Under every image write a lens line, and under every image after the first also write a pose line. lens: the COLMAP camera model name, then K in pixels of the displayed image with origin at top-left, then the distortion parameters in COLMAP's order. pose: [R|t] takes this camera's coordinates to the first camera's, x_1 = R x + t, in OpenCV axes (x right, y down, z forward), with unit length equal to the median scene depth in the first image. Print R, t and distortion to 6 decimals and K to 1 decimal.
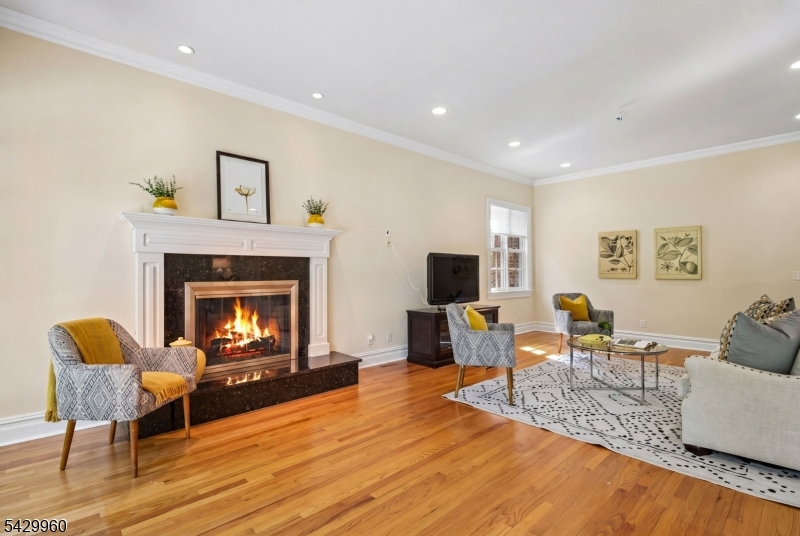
lens RADIAL K [[372.6, 0, 392.6], [0, 372.6, 269.1], [0, 0, 1]] dist [-0.009672, -0.000960]
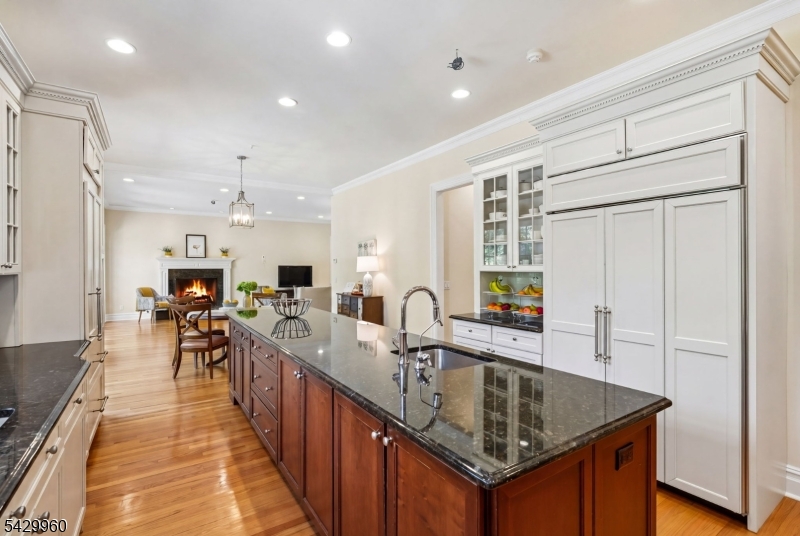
lens RADIAL K [[372.6, 0, 401.9], [0, 372.6, 265.5], [0, 0, 1]] dist [-0.009672, -0.000960]
pose [[0.988473, -0.004965, -0.151314, 1.342243], [0.005552, 0.999979, 0.003454, -0.050298], [0.151294, -0.004255, 0.988480, -1.350145]]
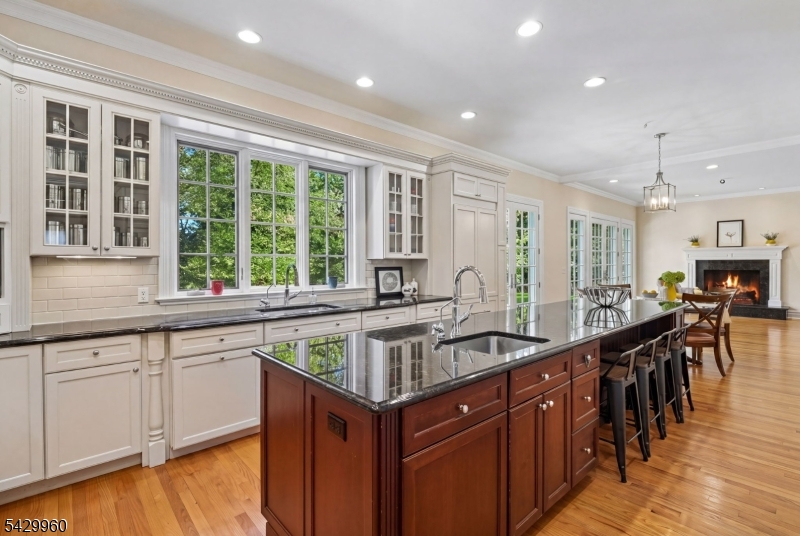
lens RADIAL K [[372.6, 0, 400.7], [0, 372.6, 263.6], [0, 0, 1]] dist [-0.009672, -0.000960]
pose [[-0.001533, 0.003151, -0.999994, 1.727574], [0.009338, 0.999951, 0.003136, -0.030614], [0.999955, -0.009333, -0.001562, -1.018575]]
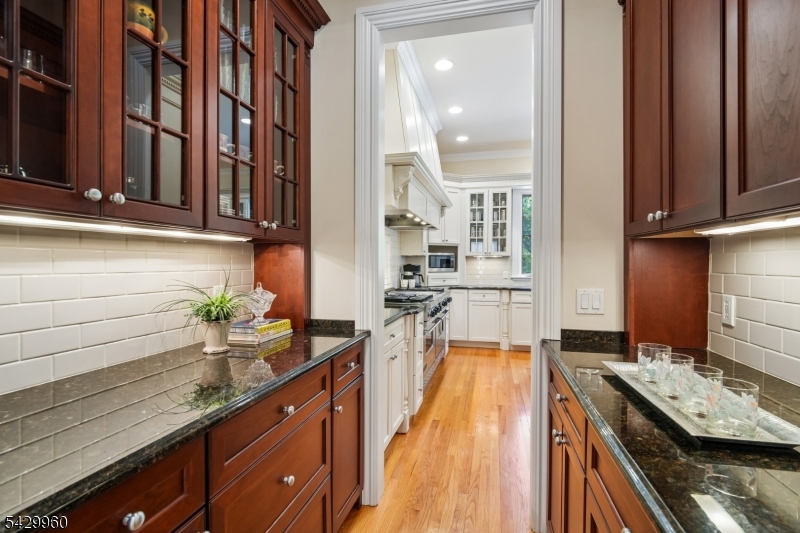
lens RADIAL K [[373.0, 0, 401.6], [0, 373.0, 267.0], [0, 0, 1]] dist [-0.002911, 0.000003]
pose [[-0.830915, 0.003783, -0.556386, 2.105110], [0.002192, 0.999991, 0.003526, -0.013145], [0.556395, 0.001711, -0.830916, -0.600051]]
